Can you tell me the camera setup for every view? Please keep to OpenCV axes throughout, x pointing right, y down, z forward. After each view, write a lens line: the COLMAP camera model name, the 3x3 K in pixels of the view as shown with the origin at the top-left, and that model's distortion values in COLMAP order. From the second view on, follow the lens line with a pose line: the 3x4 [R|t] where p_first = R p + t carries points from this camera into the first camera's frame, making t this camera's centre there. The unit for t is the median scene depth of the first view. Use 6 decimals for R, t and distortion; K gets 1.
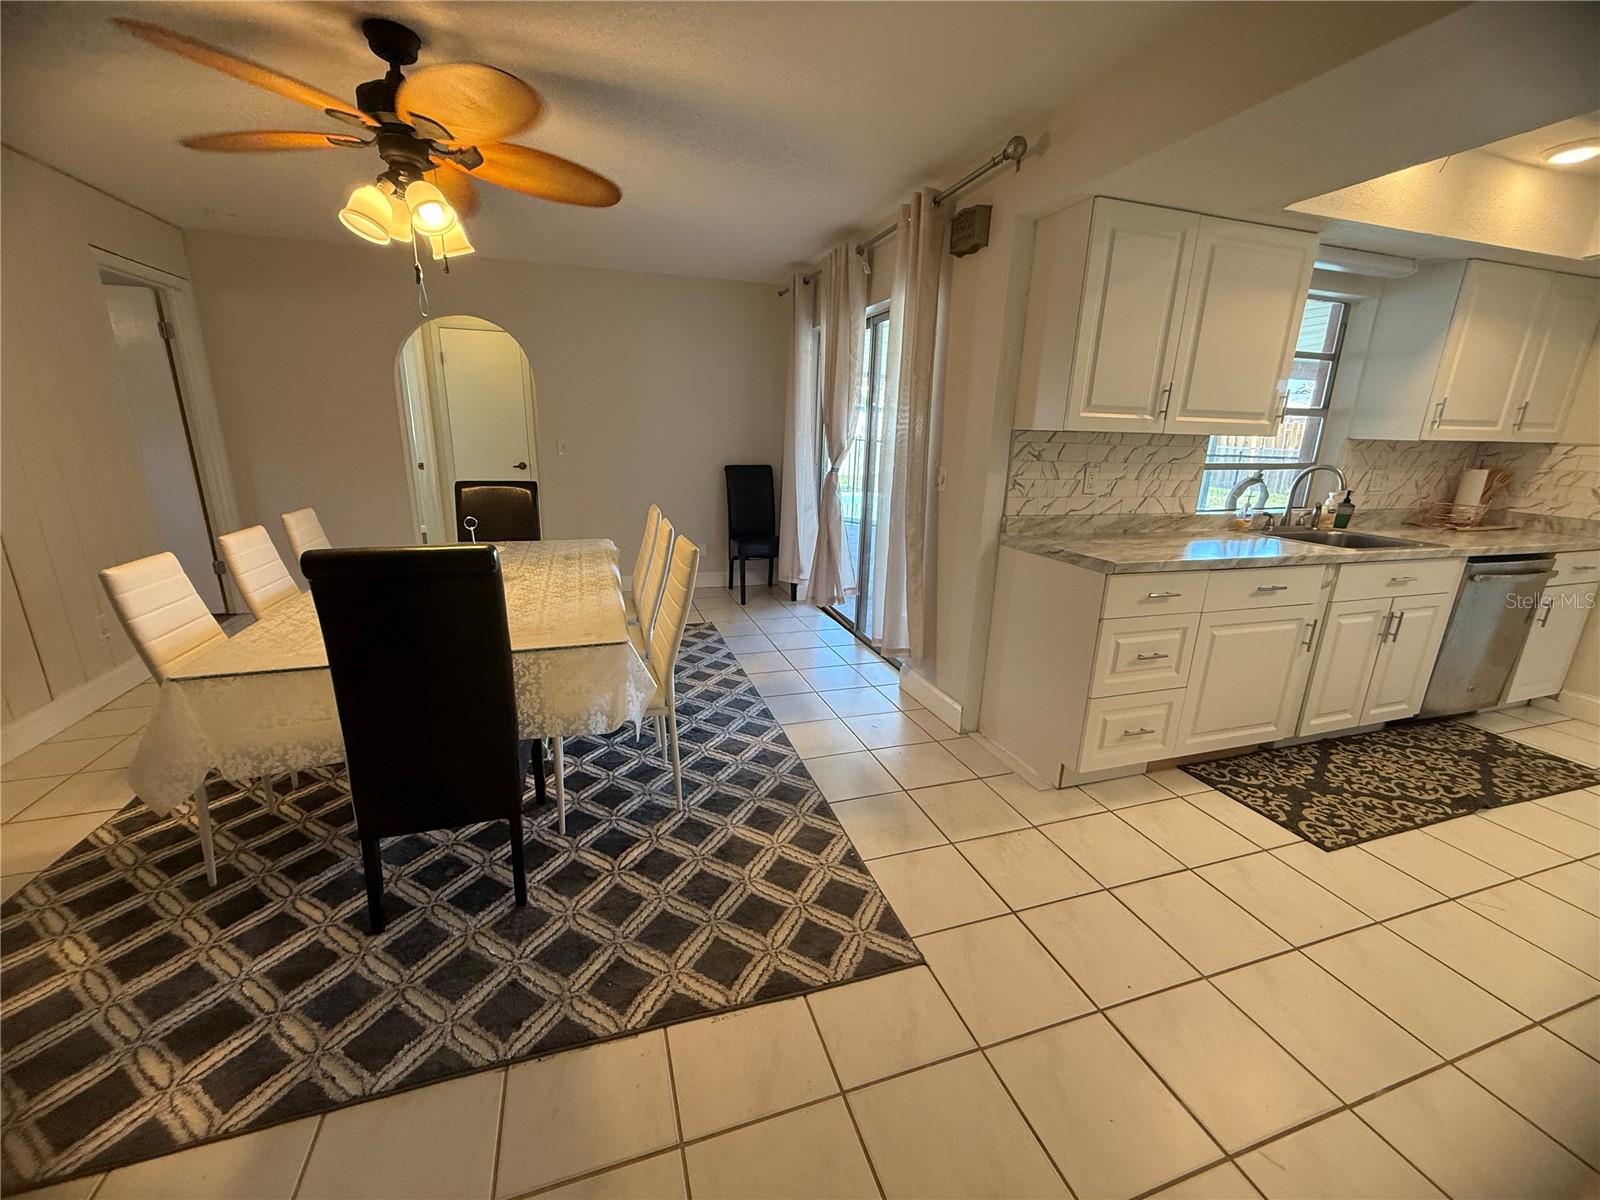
lens RADIAL K [[639.4, 0, 794.6], [0, 639.4, 599.0], [0, 0, 1]] dist [0.000208, -0.000088]
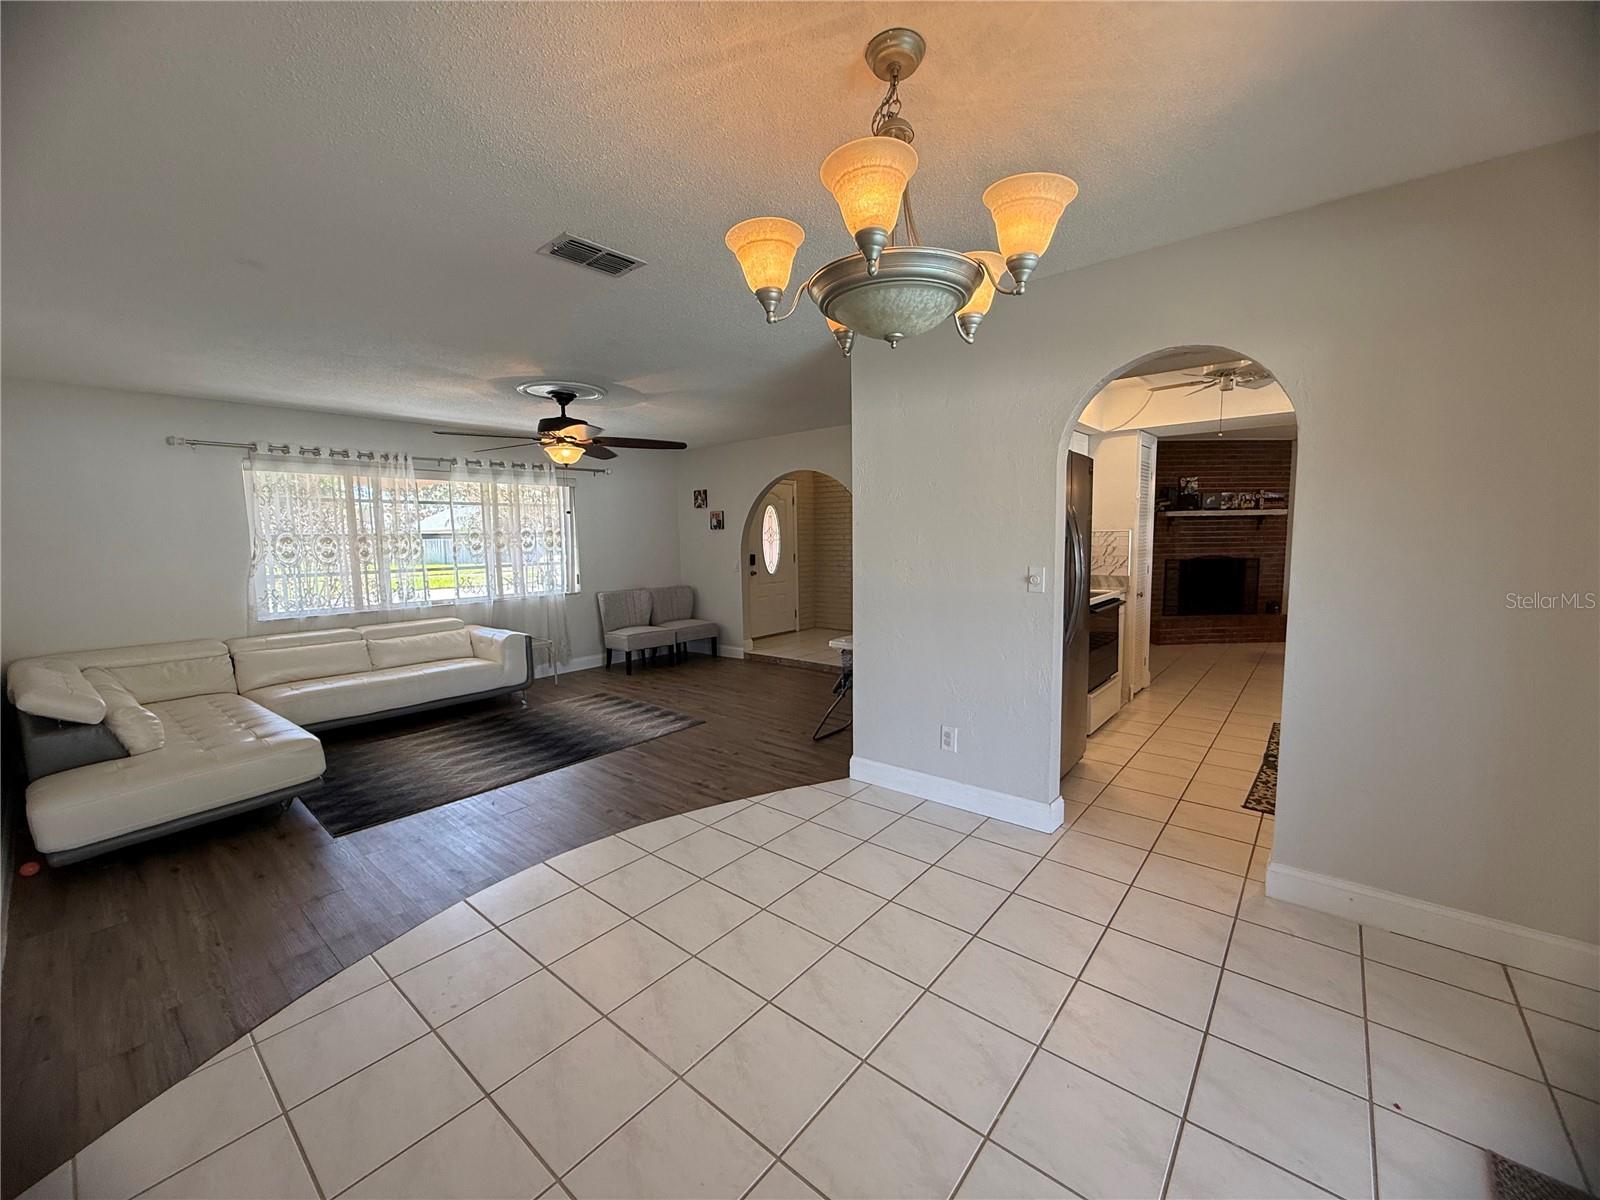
lens RADIAL K [[639.4, 0, 796.4], [0, 639.4, 601.4], [0, 0, 1]] dist [0.000208, -0.000088]
pose [[-0.849747, 0.044198, -0.525334, 3.050957], [-0.143551, 0.939428, 0.311236, -0.375101], [0.507270, 0.339884, -0.791932, 1.636562]]
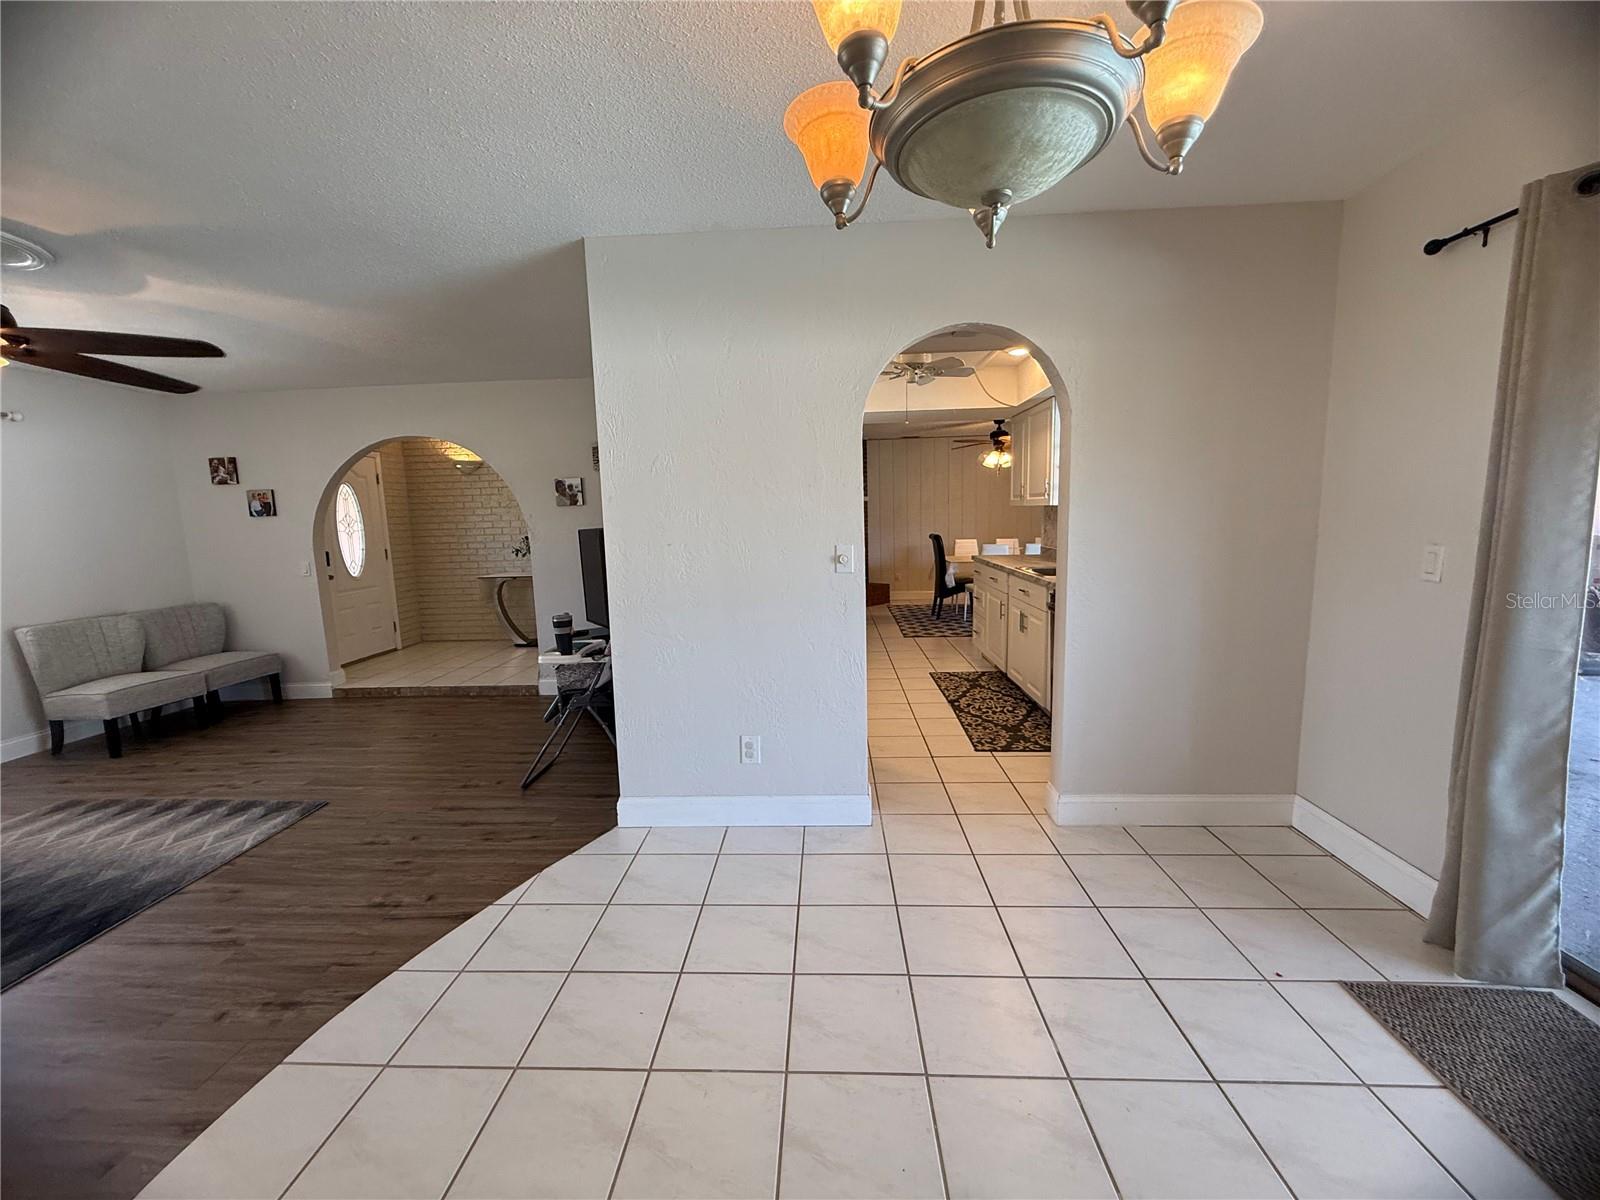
lens RADIAL K [[639.4, 0, 796.1], [0, 639.4, 600.2], [0, 0, 1]] dist [0.000208, -0.000088]
pose [[-0.357978, 0.109405, -0.927298, 3.101387], [-0.227793, 0.952872, 0.200360, -0.233288], [0.905517, 0.282957, -0.316186, 1.175294]]
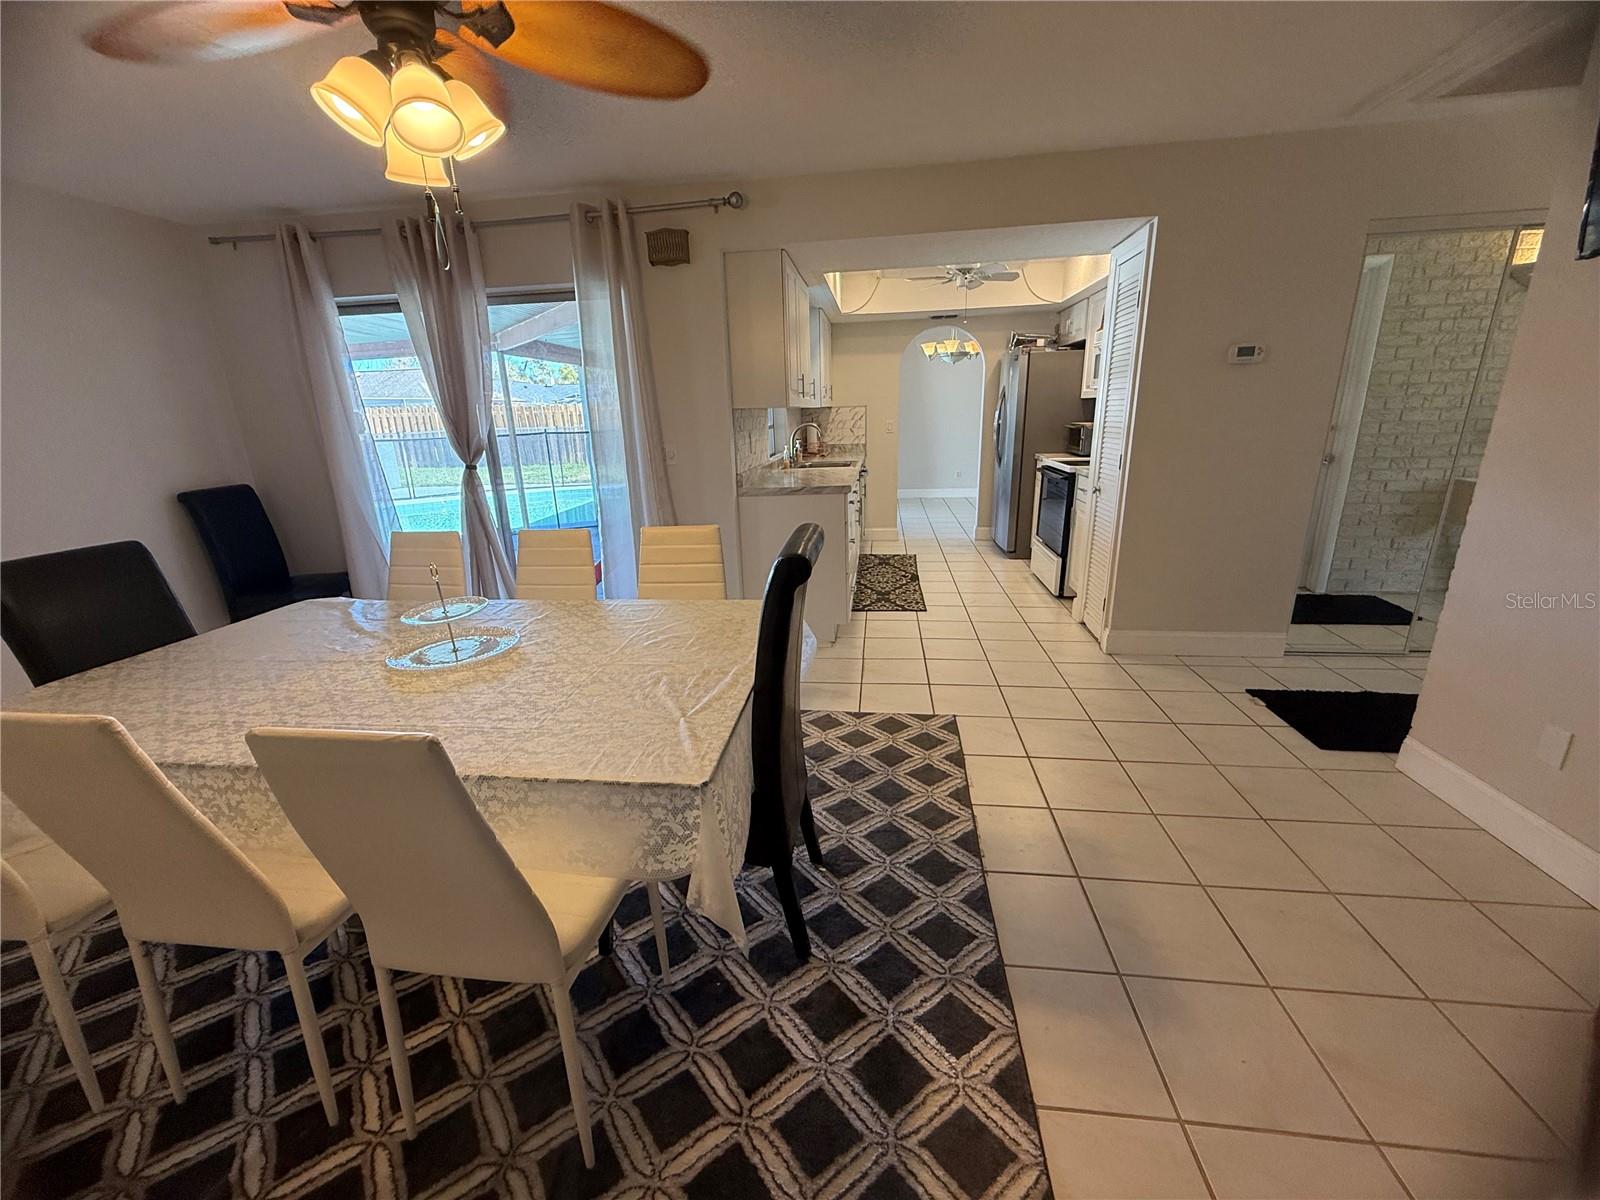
lens RADIAL K [[639.4, 0, 800.4], [0, 639.4, 599.3], [0, 0, 1]] dist [0.000208, -0.000088]
pose [[0.423281, -0.294097, 0.856936, -0.990649], [0.278885, 0.942216, 0.185610, -0.115916], [-0.862007, 0.160421, 0.480842, 0.354353]]
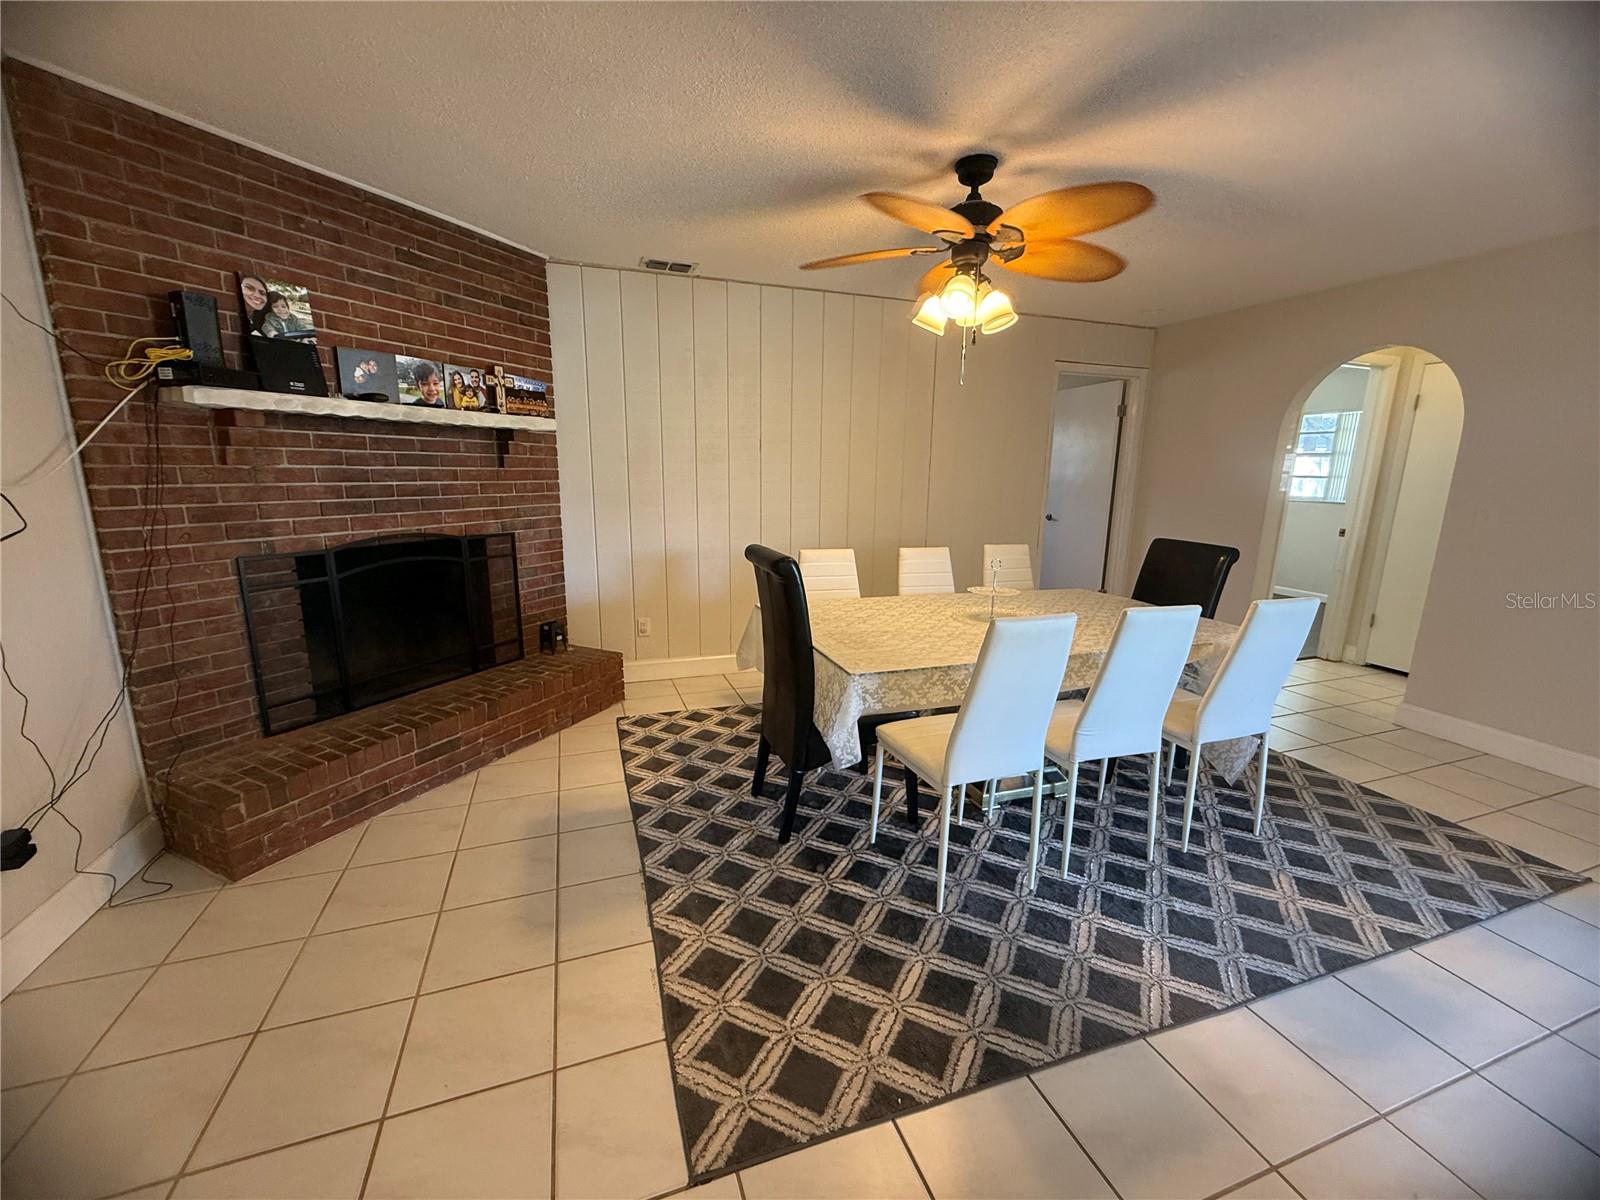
lens RADIAL K [[639.4, 0, 795.7], [0, 639.4, 599.8], [0, 0, 1]] dist [0.000208, -0.000088]
pose [[0.023816, 0.179856, -0.983405, 0.589611], [-0.276577, 0.946475, 0.166404, -0.156551], [0.960697, 0.268024, 0.072285, 0.648874]]
